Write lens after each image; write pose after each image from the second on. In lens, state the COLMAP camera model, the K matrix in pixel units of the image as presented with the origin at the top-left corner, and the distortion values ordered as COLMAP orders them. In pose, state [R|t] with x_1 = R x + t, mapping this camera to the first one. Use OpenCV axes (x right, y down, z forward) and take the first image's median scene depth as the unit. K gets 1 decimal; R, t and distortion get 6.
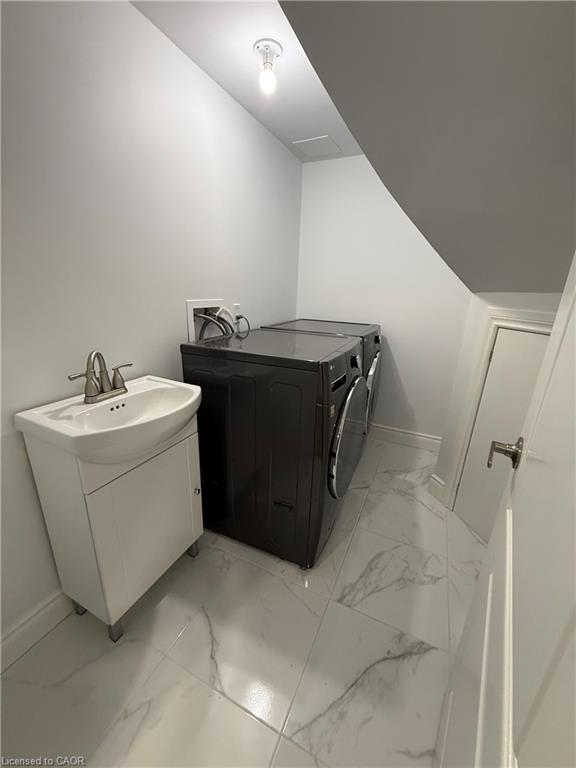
lens RADIAL K [[305.0, 0, 286.4], [0, 305.0, 383.9], [0, 0, 1]] dist [0.000556, -0.000193]
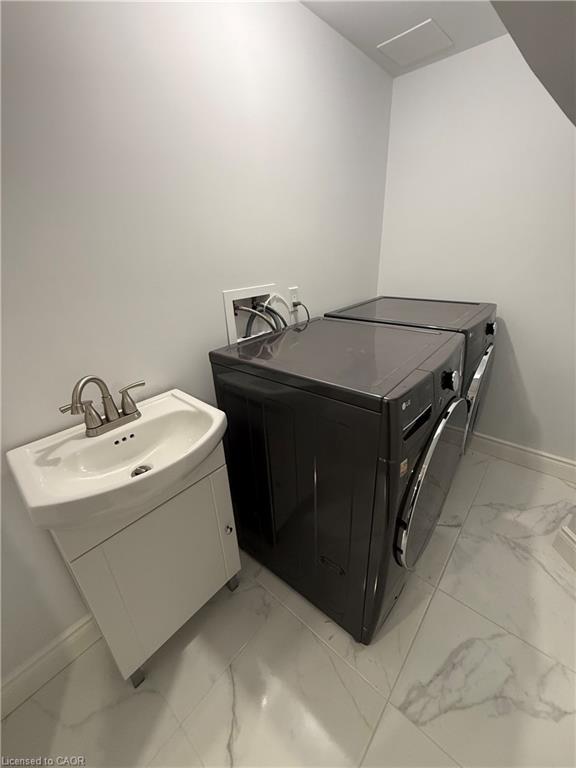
lens RADIAL K [[305.0, 0, 288.3], [0, 305.0, 383.4], [0, 0, 1]] dist [0.000556, -0.000193]
pose [[0.960895, 0.044159, -0.273368, 0.070032], [-0.014303, 0.993800, 0.110262, -0.132122], [0.276542, -0.102040, 0.955569, 0.270892]]
